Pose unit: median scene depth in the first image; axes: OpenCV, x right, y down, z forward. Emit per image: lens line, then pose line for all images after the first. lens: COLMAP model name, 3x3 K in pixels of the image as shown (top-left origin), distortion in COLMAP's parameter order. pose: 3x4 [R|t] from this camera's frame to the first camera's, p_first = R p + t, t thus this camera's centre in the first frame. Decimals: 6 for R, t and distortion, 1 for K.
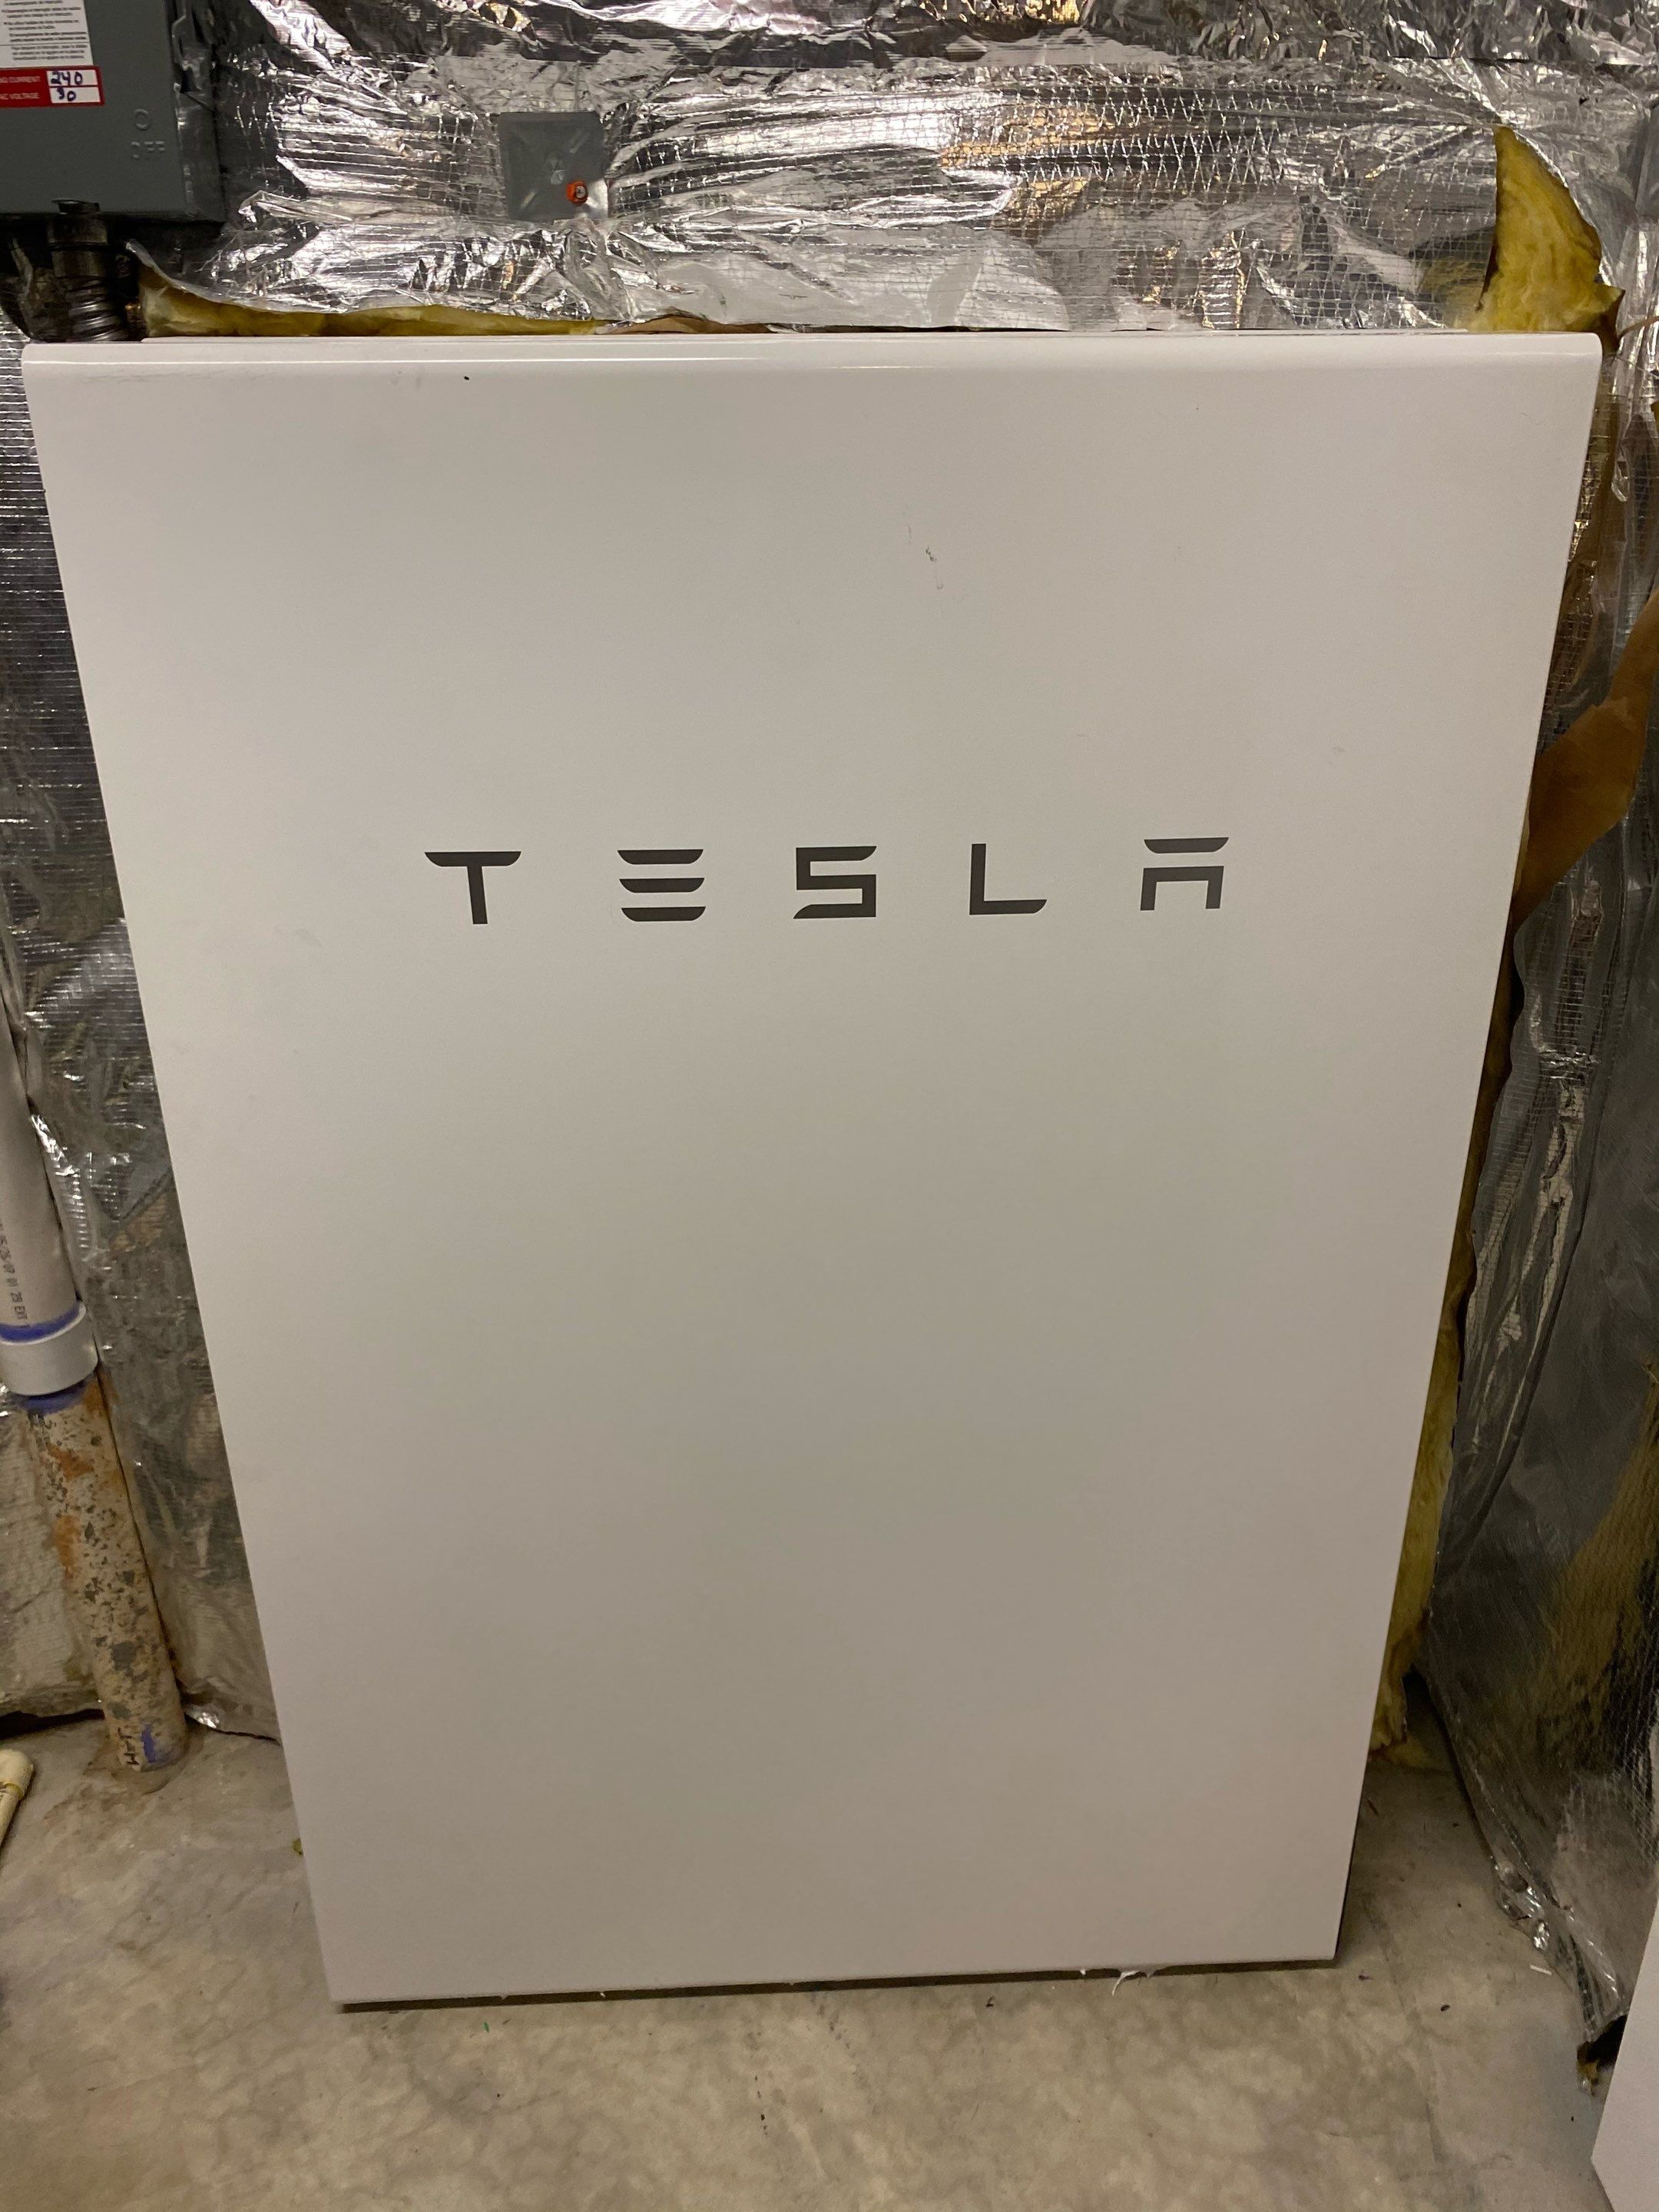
lens RADIAL K [[1733.4, 0, 825.4], [0, 1733.4, 1099.9], [0, 0, 1]] dist [0.016267, -0.000599]
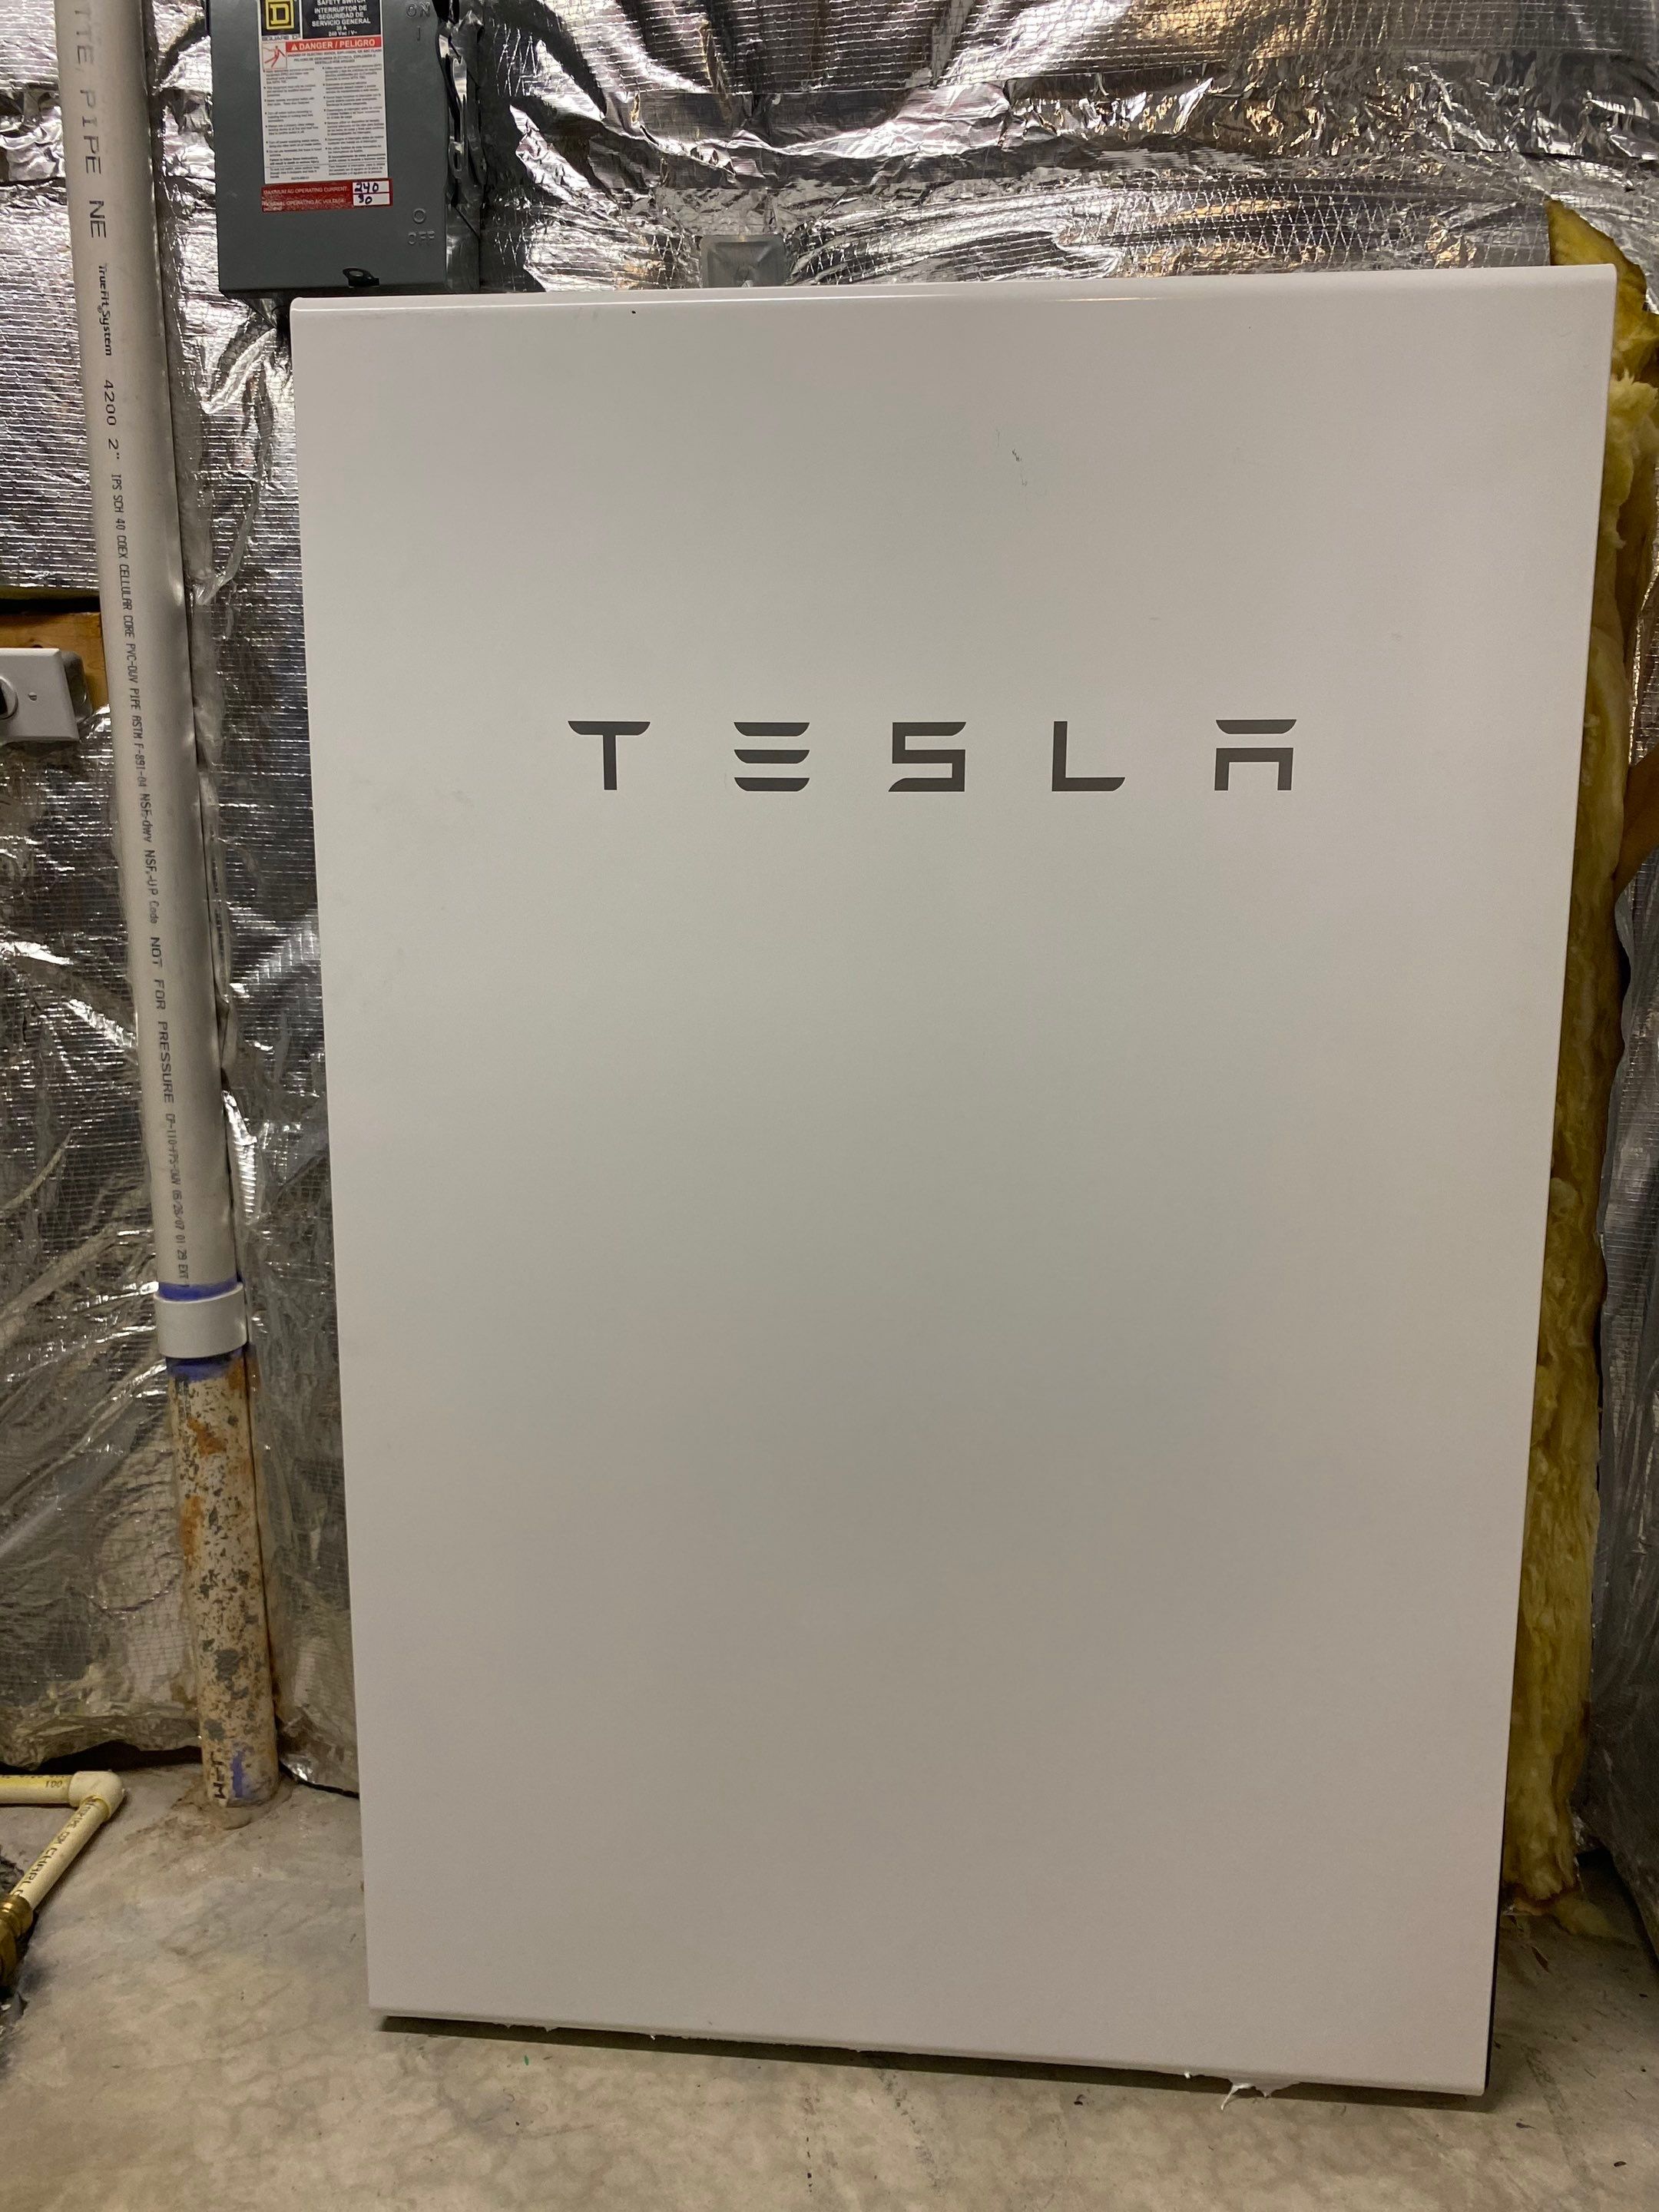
lens RADIAL K [[1721.3, 0, 827.1], [0, 1721.3, 1090.0], [0, 0, 1]] dist [0.018328, -0.005907]
pose [[0.989740, 0.034231, -0.138719, 0.076631], [-0.070000, 0.962549, -0.261915, 0.279576], [0.124558, 0.268938, 0.955069, 0.005522]]
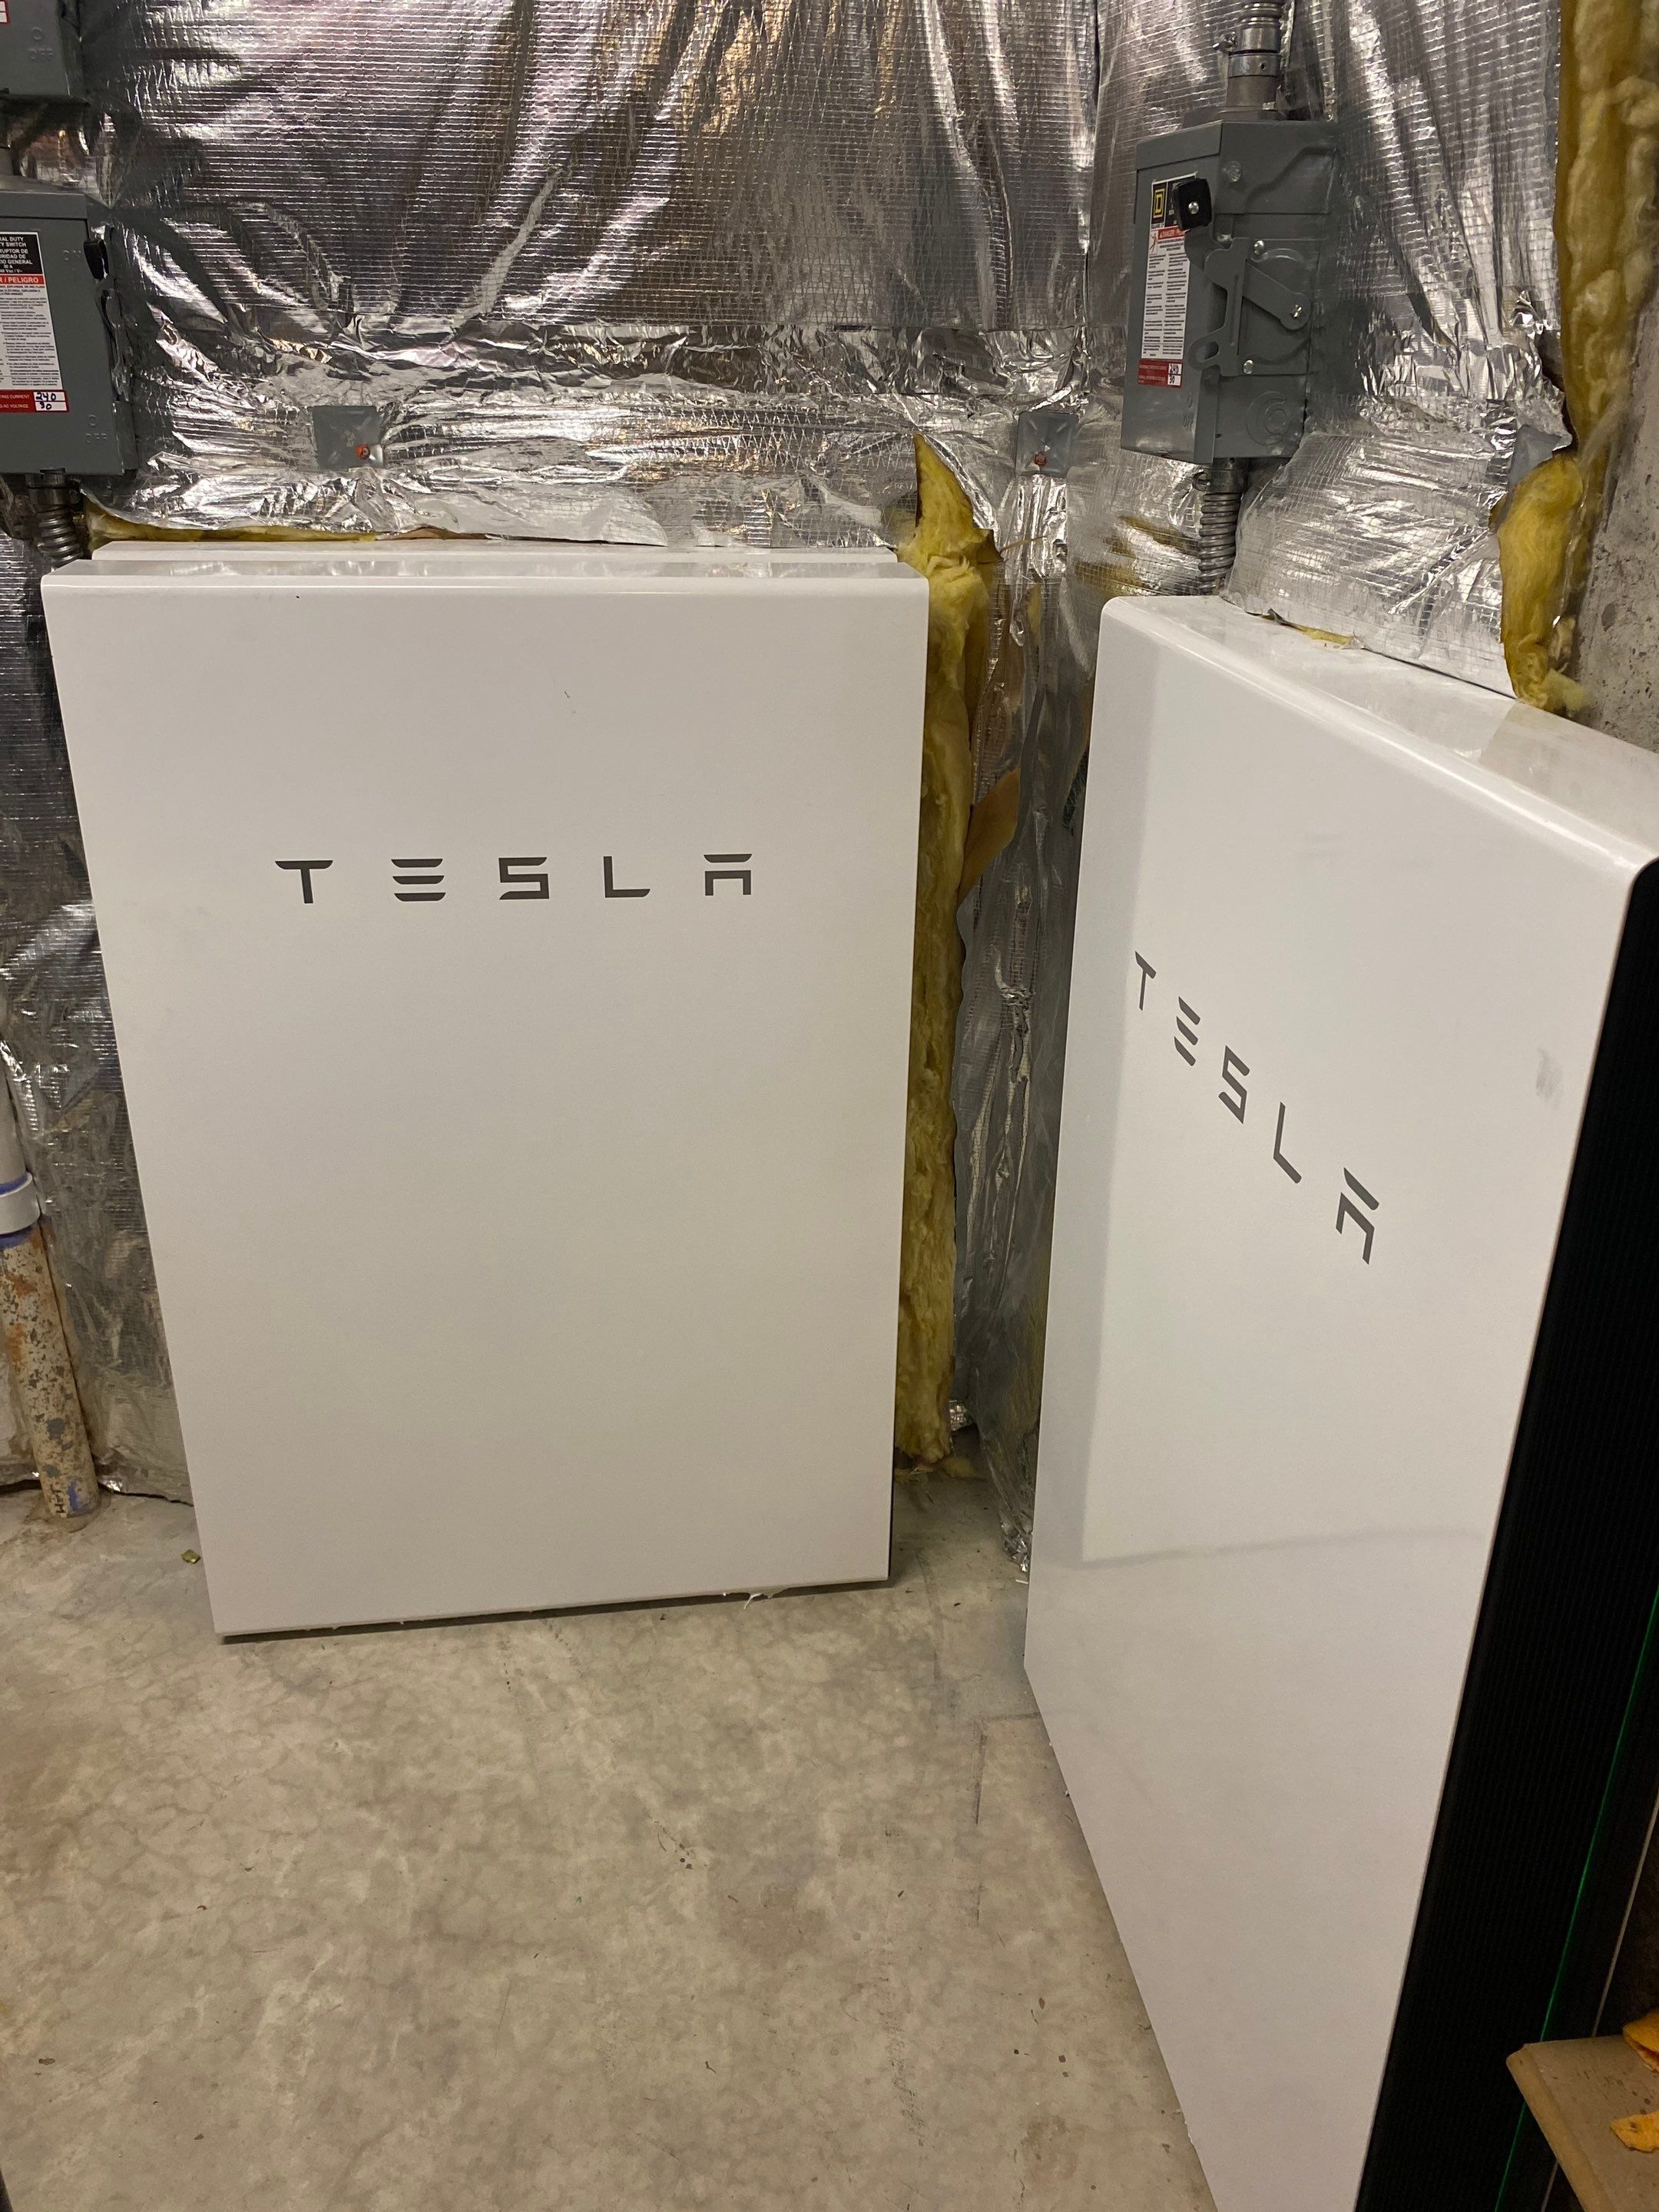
lens RADIAL K [[1721.3, 0, 827.1], [0, 1721.3, 1090.0], [0, 0, 1]] dist [0.018328, -0.005907]
pose [[0.994965, -0.016410, 0.098870, 0.101575], [0.017277, 0.999819, -0.007915, 0.077676], [-0.098722, 0.009583, 0.995069, -0.545296]]
